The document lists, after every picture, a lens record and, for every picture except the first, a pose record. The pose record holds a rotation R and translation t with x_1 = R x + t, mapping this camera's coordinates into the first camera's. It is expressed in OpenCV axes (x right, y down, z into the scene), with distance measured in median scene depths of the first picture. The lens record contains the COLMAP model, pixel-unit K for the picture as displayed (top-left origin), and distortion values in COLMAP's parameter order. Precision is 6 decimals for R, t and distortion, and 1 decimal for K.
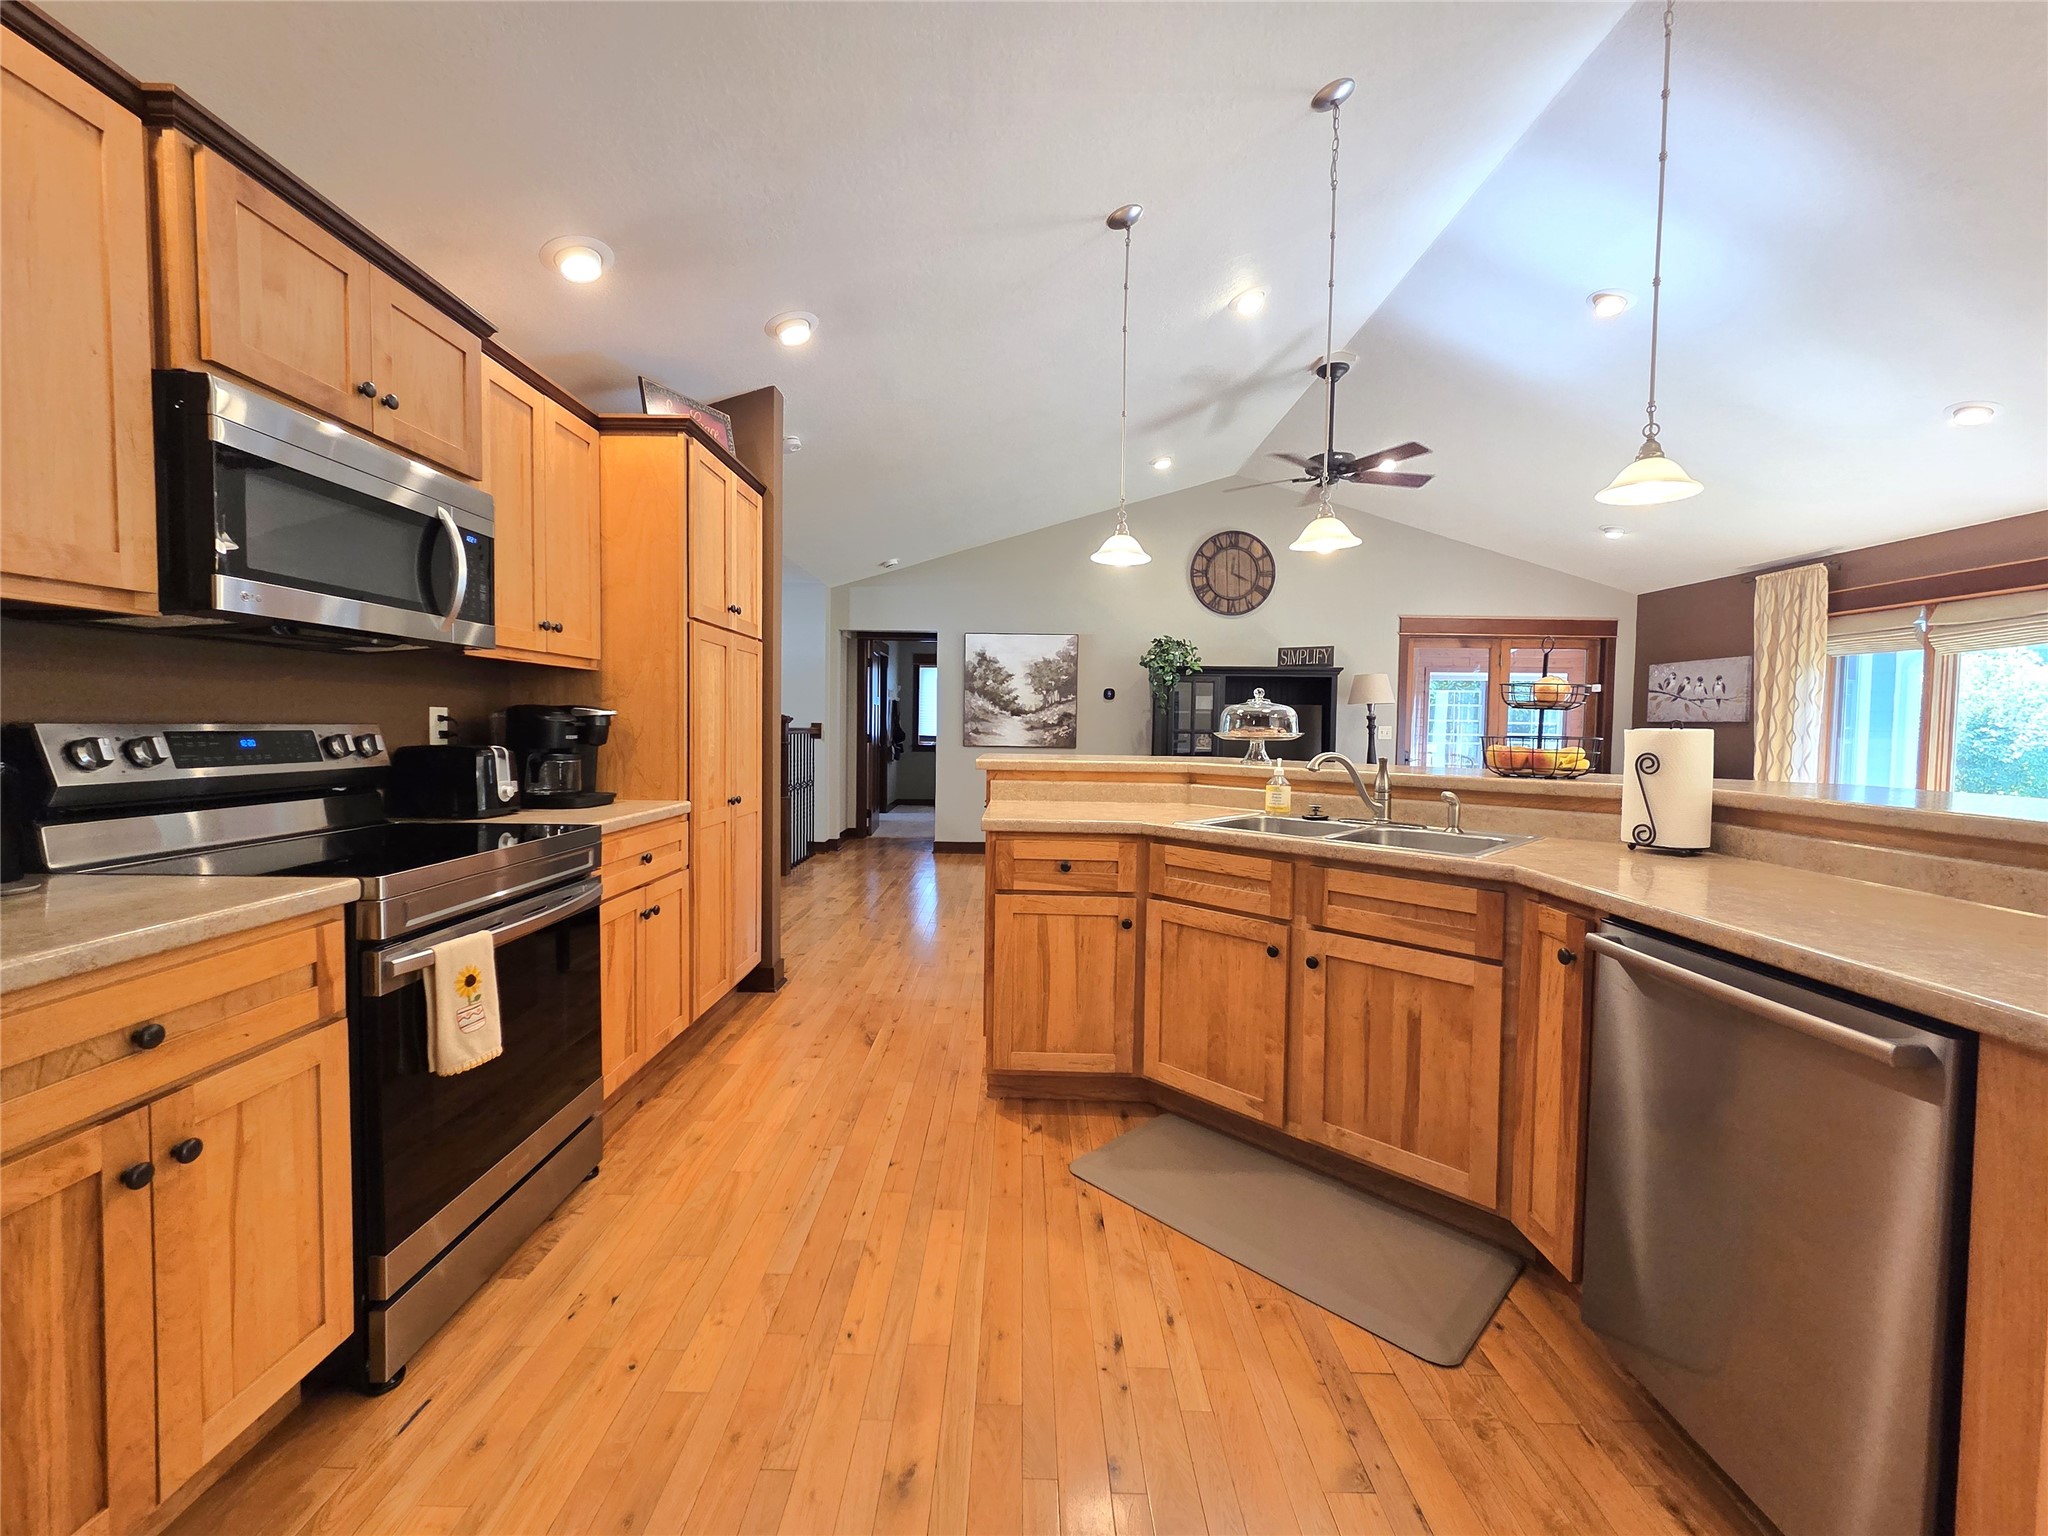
lens RADIAL K [[852.6, 0, 1013.5], [0, 852.6, 757.3], [0, 0, 1]] dist [0.004053, -0.001116]
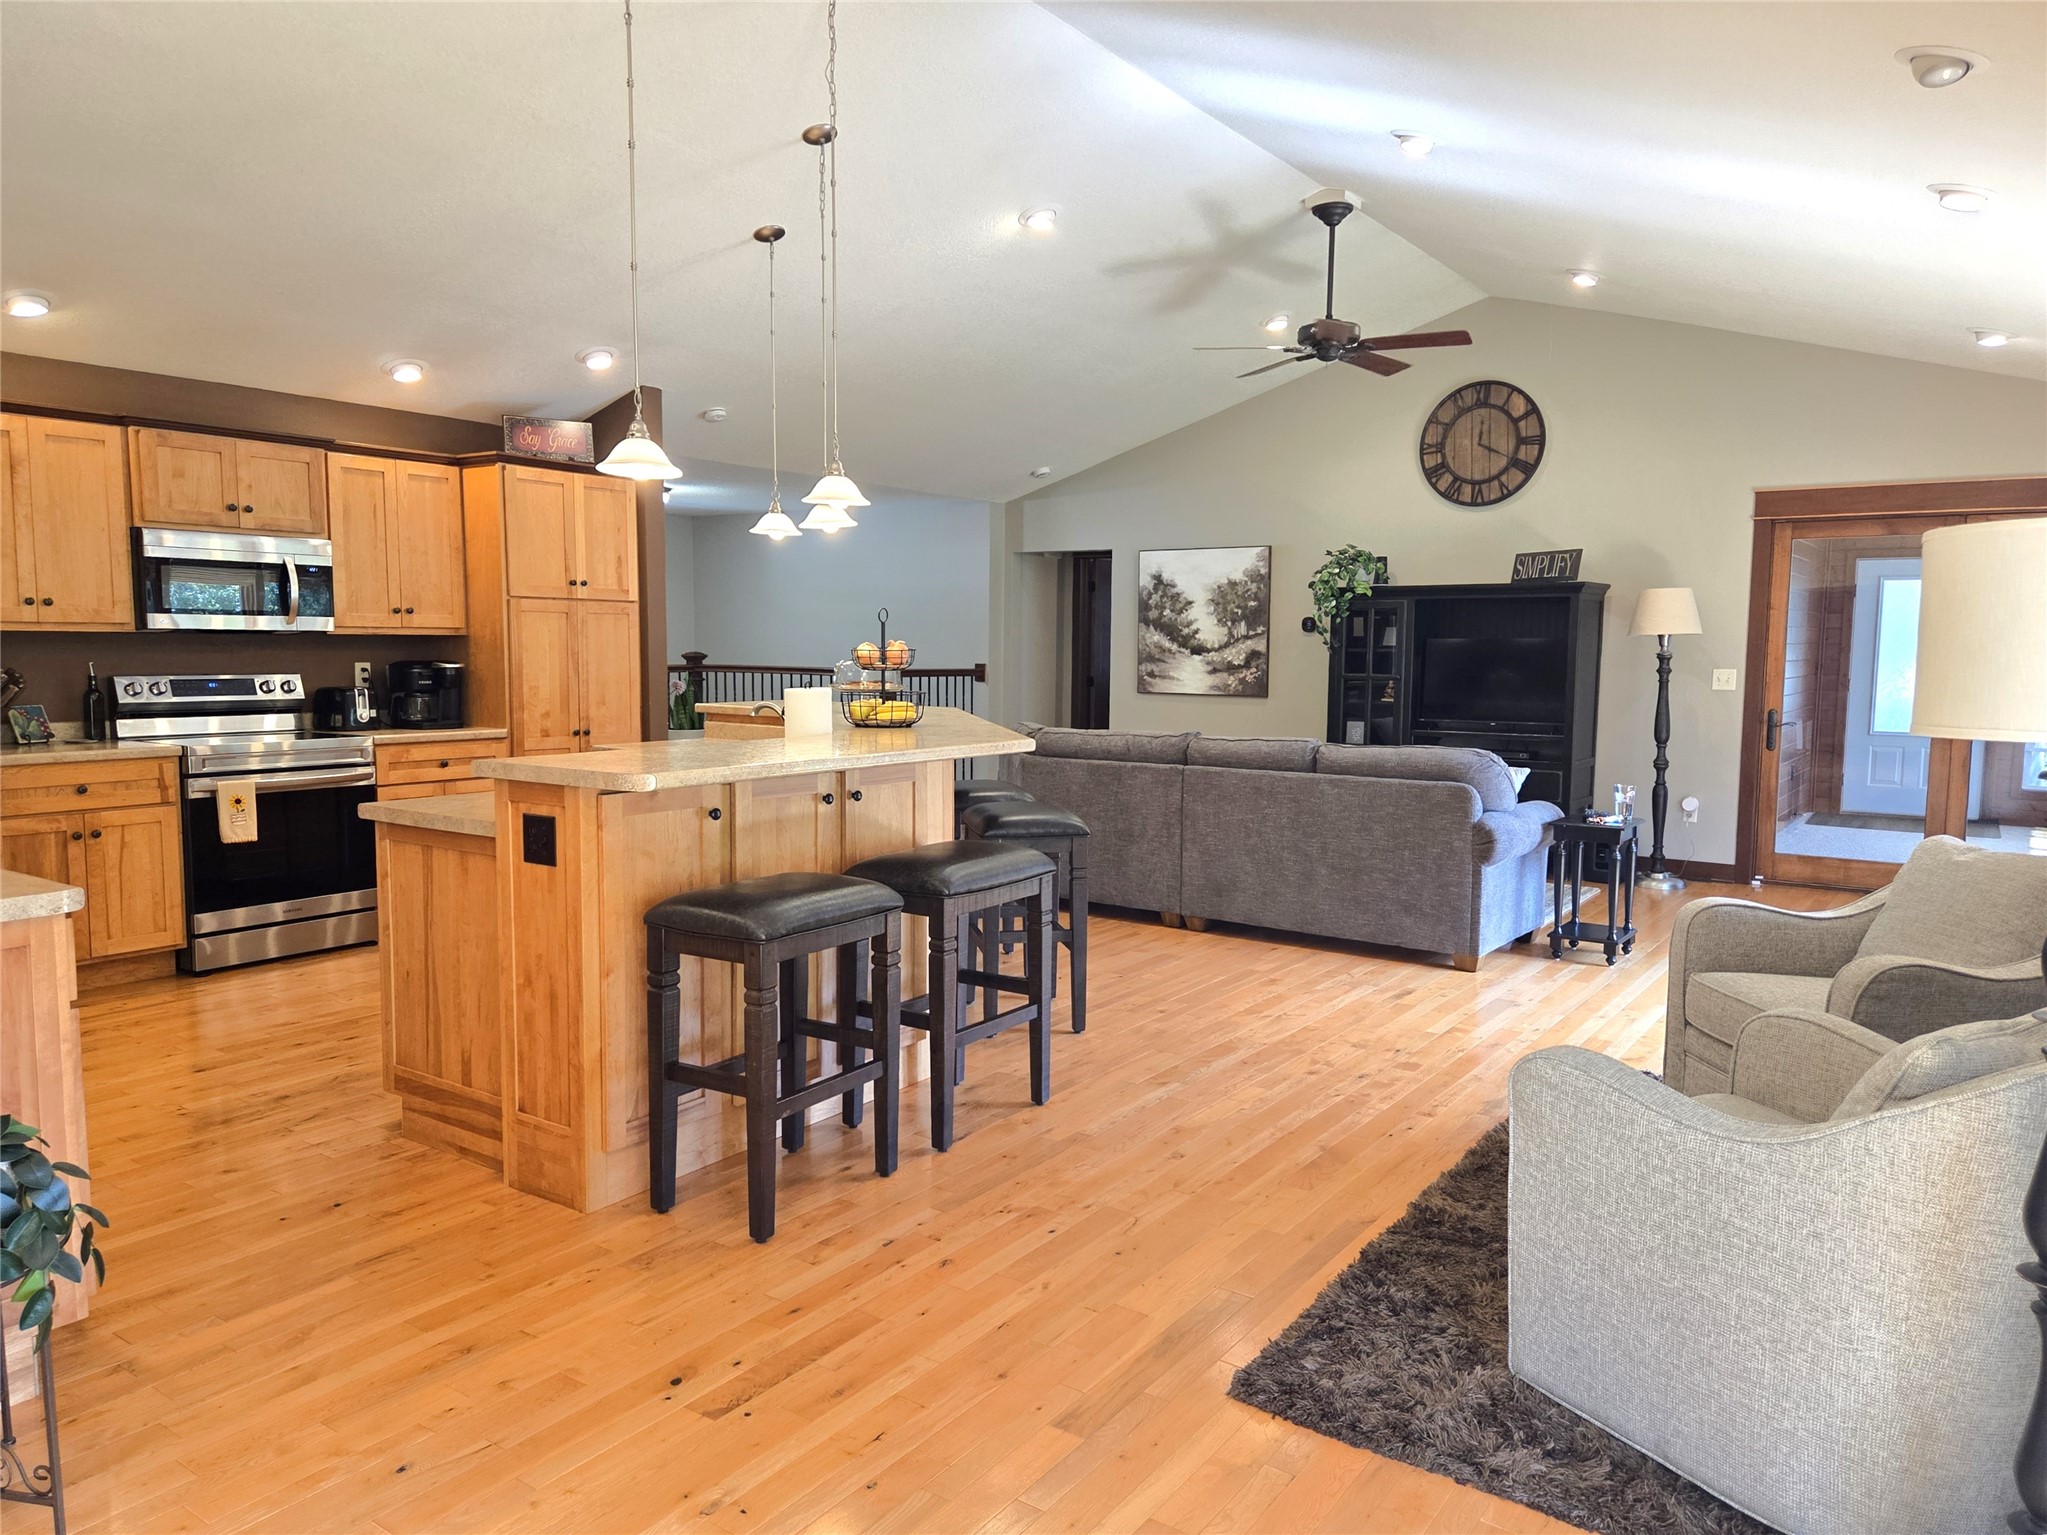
lens RADIAL K [[1383.6, 0, 968.3], [0, 1383.6, 772.2], [0, 0, 1]] dist [0.079578, -0.058266]
pose [[0.816877, 0.047877, -0.574821, 0.578173], [-0.020072, 0.998305, 0.054625, -0.006677], [0.576462, -0.033085, 0.816454, -0.160762]]
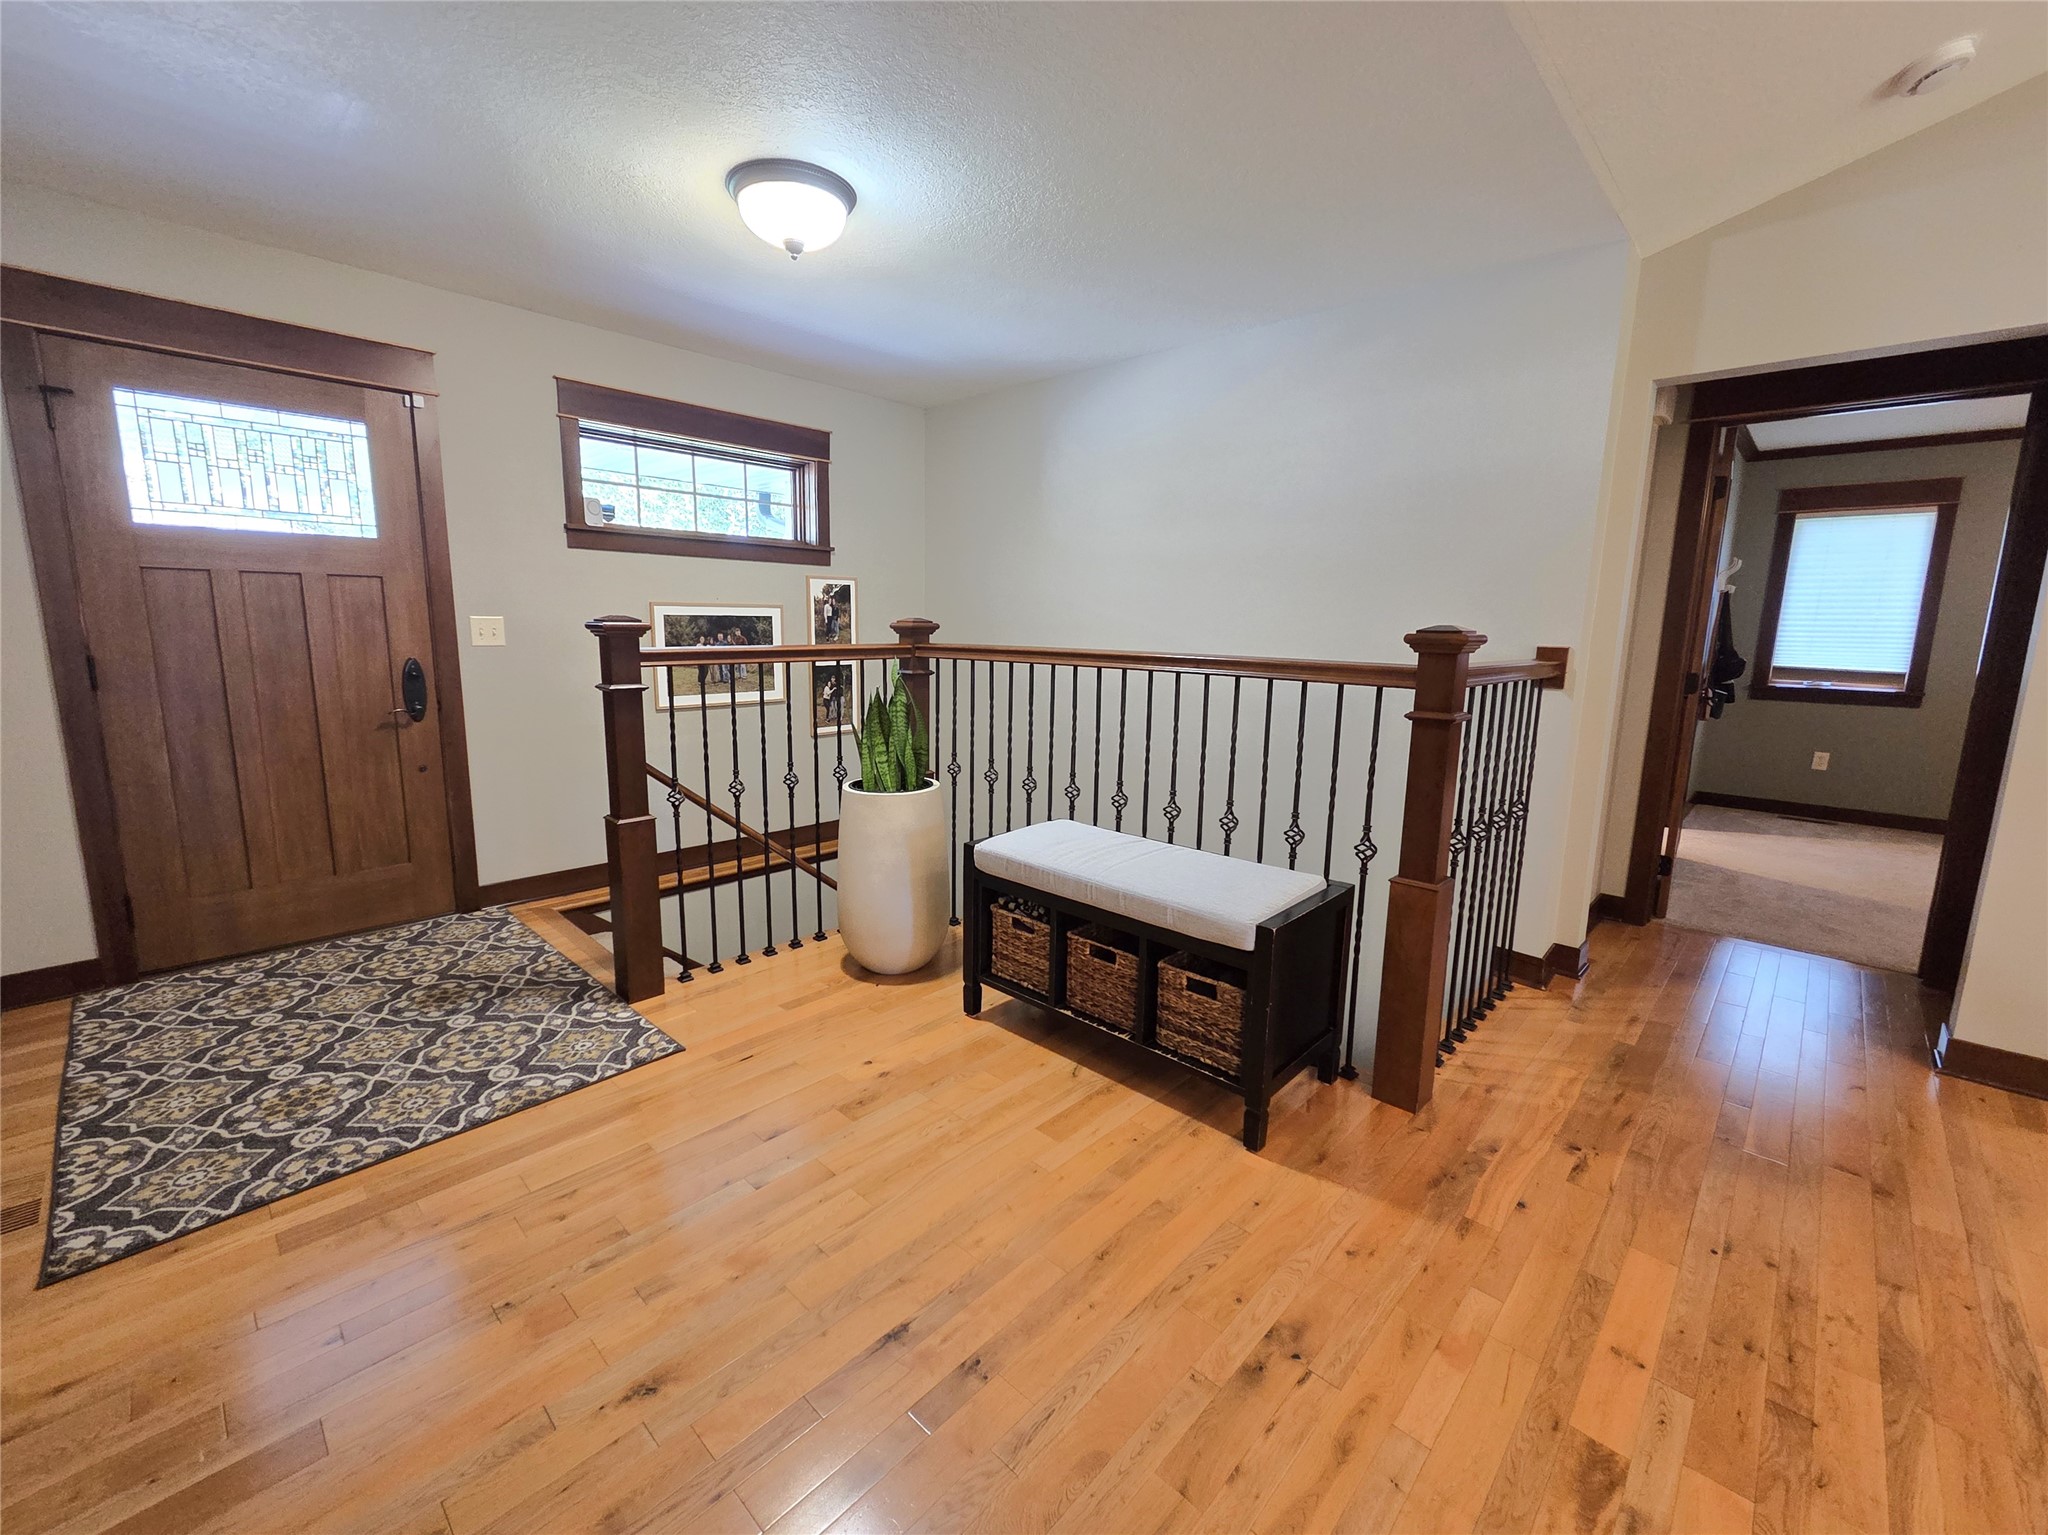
lens RADIAL K [[852.6, 0, 1011.8], [0, 852.6, 760.2], [0, 0, 1]] dist [0.004053, -0.001116]
pose [[0.729814, 0.108081, -0.675048, -0.147693], [-0.031329, 0.991674, 0.124904, -0.030948], [0.682928, -0.070008, 0.727124, 0.567293]]
